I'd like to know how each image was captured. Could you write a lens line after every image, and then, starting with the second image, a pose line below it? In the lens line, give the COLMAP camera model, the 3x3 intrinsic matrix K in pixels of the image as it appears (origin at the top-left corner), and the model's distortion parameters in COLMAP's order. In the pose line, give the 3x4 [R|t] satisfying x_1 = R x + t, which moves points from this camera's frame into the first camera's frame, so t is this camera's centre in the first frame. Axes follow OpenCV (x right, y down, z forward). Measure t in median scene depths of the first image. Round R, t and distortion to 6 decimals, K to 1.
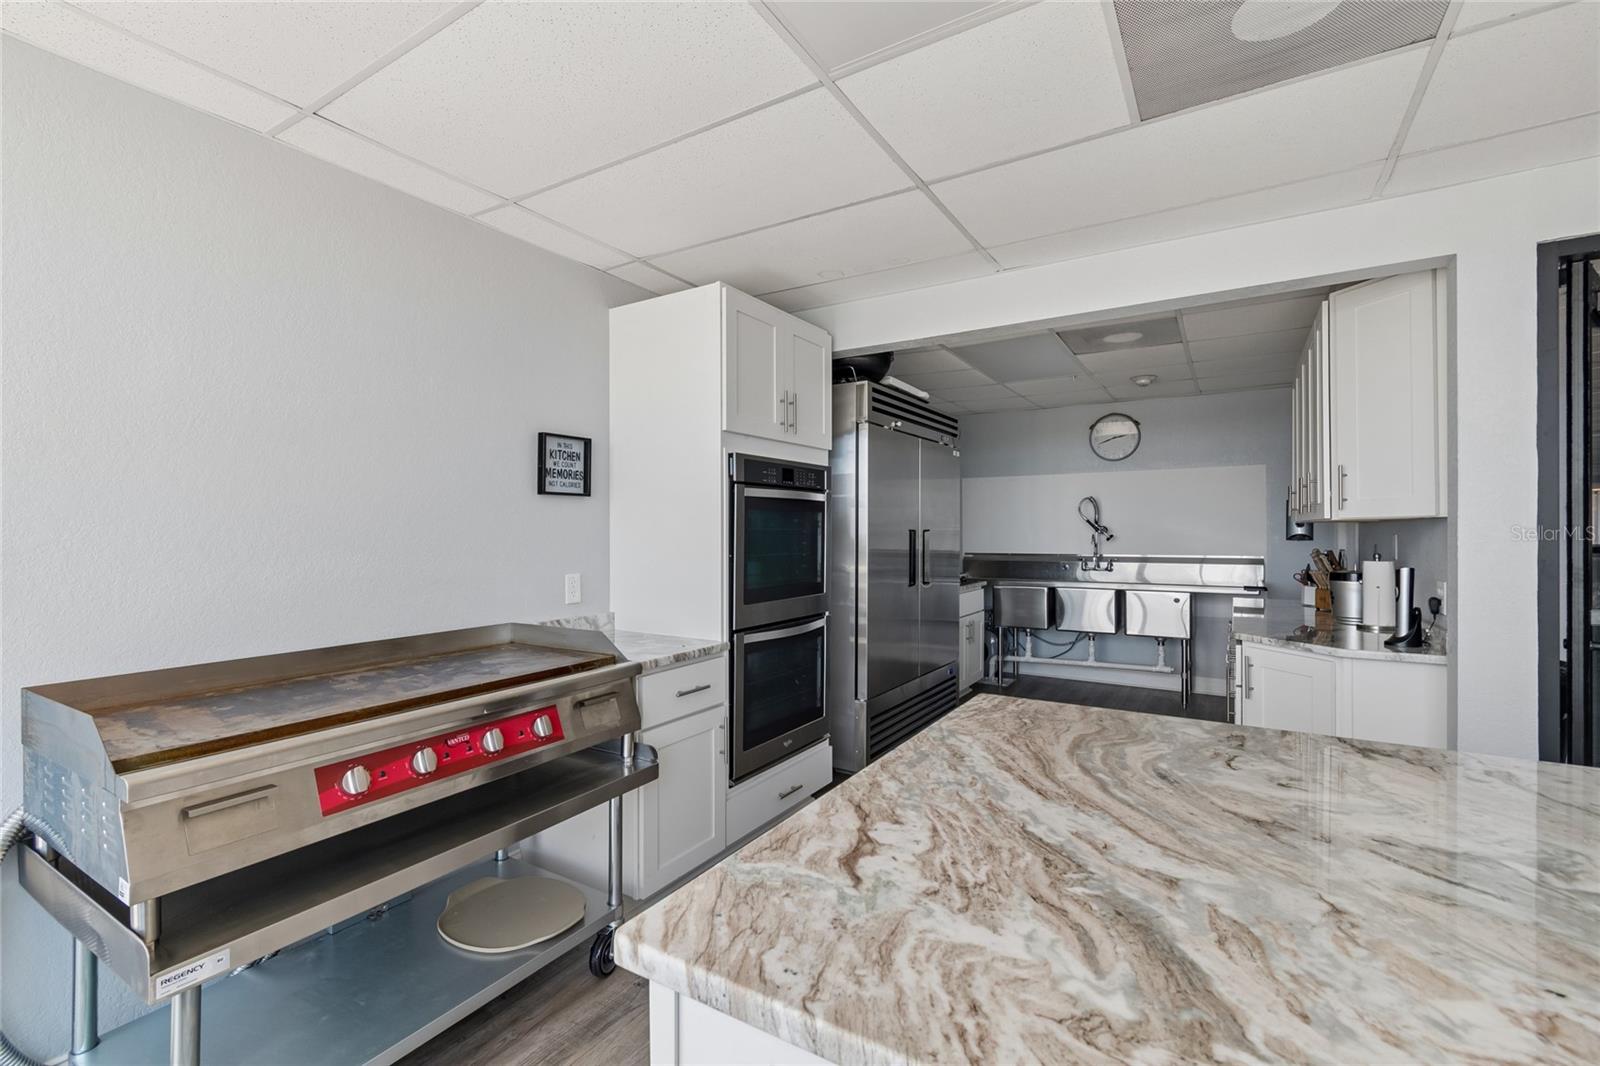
lens RADIAL K [[710.8, 0, 802.6], [0, 710.8, 524.8], [0, 0, 1]] dist [0.006705, -0.002972]
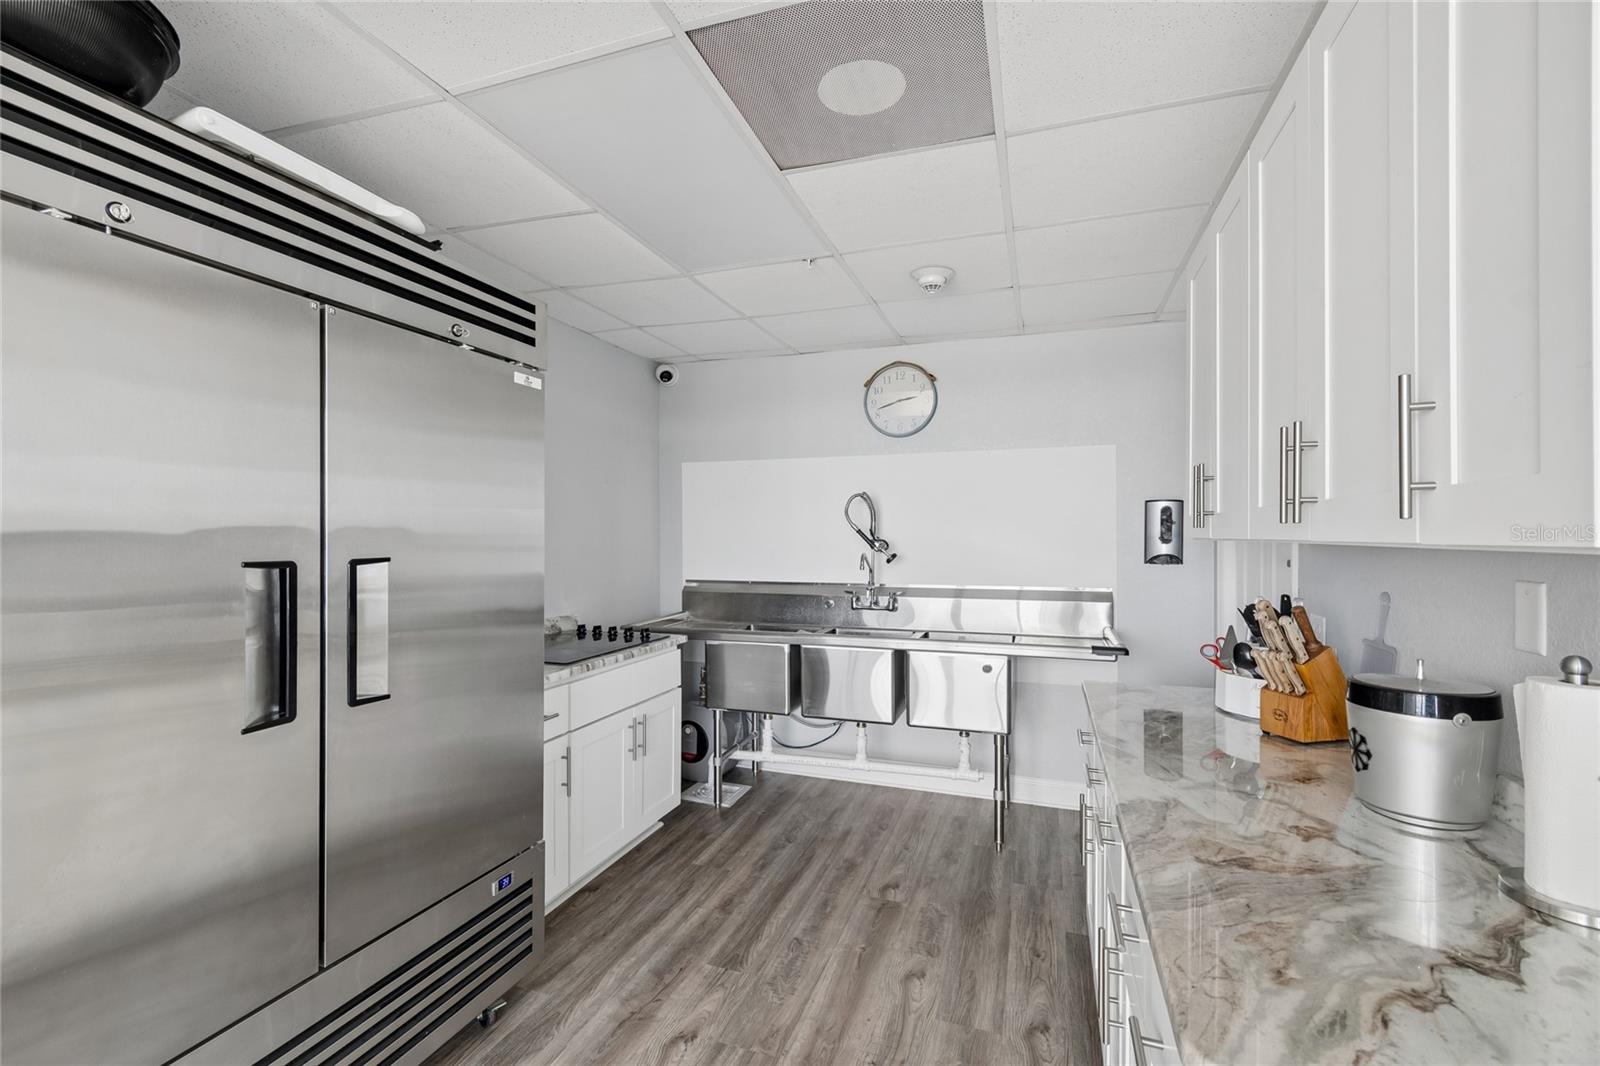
lens RADIAL K [[710.8, 0, 798.0], [0, 710.8, 528.9], [0, 0, 1]] dist [0.006705, -0.002972]
pose [[0.975851, 0.004719, 0.218386, 0.221246], [-0.004940, 0.999988, 0.000464, -0.007839], [-0.218381, -0.001532, 0.975862, 0.418461]]
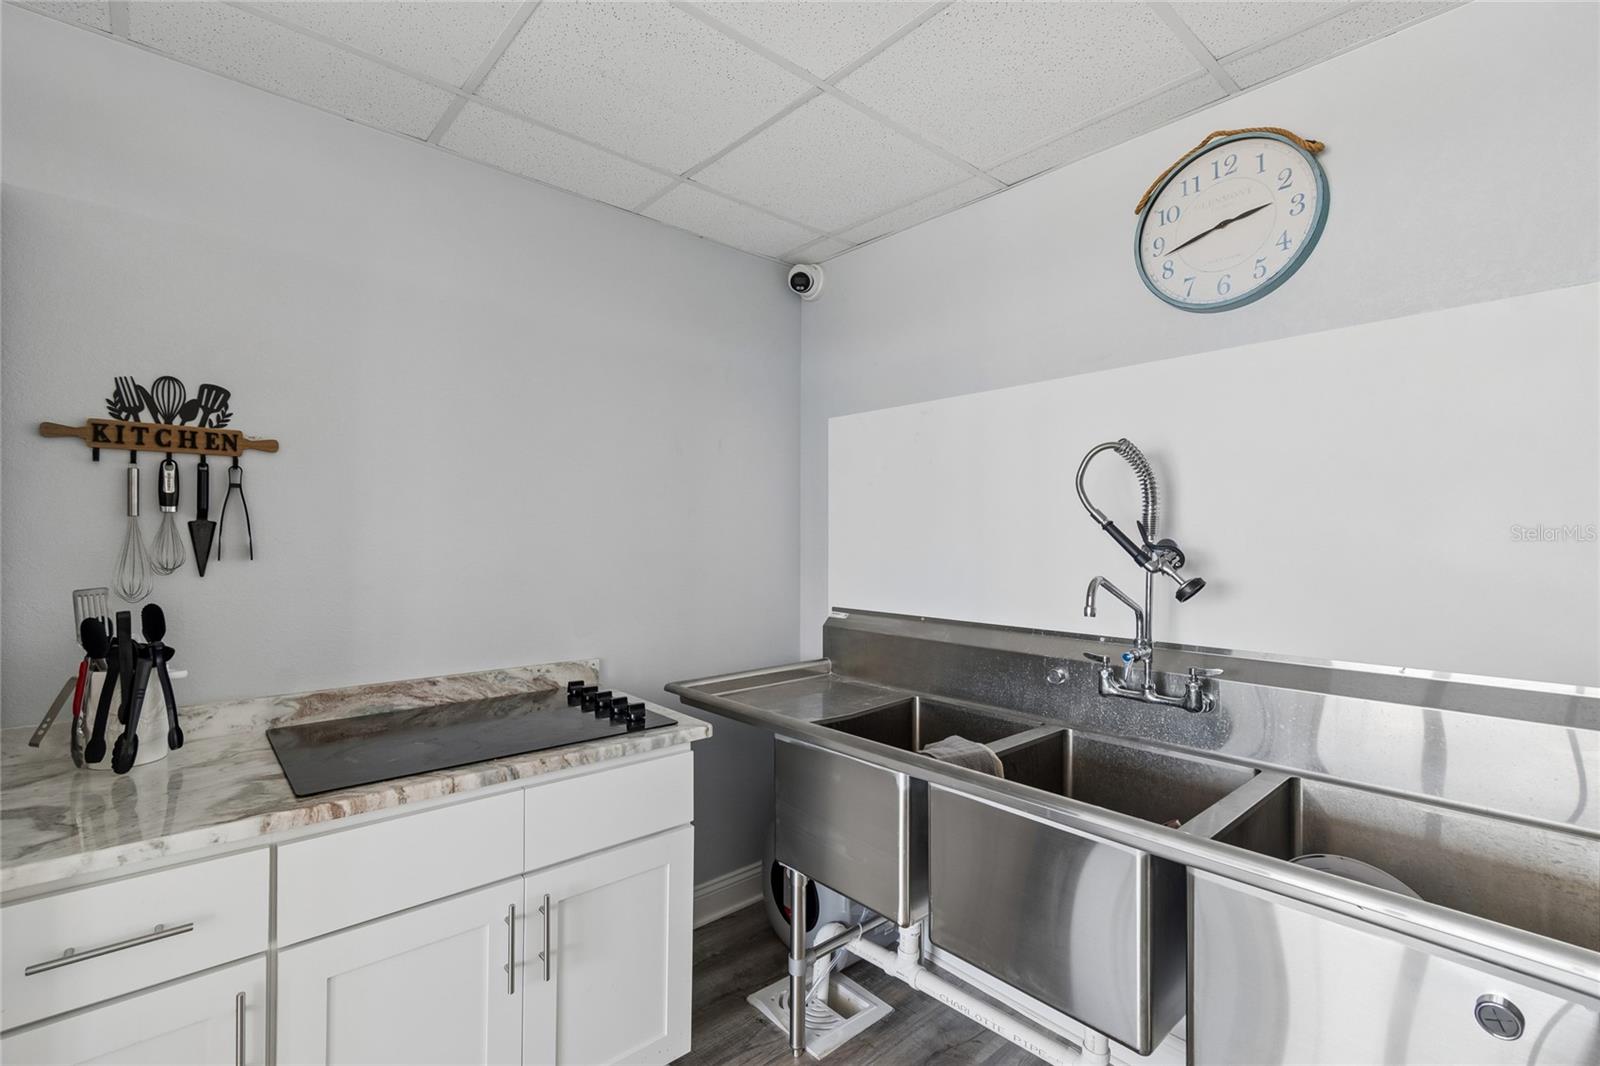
lens RADIAL K [[710.8, 0, 791.0], [0, 710.8, 535.2], [0, 0, 1]] dist [0.006705, -0.002972]
pose [[0.963484, 0.014322, -0.267382, 0.370811], [-0.014308, 0.999896, 0.001999, -0.000682], [0.267383, 0.001900, 0.963589, 0.725518]]
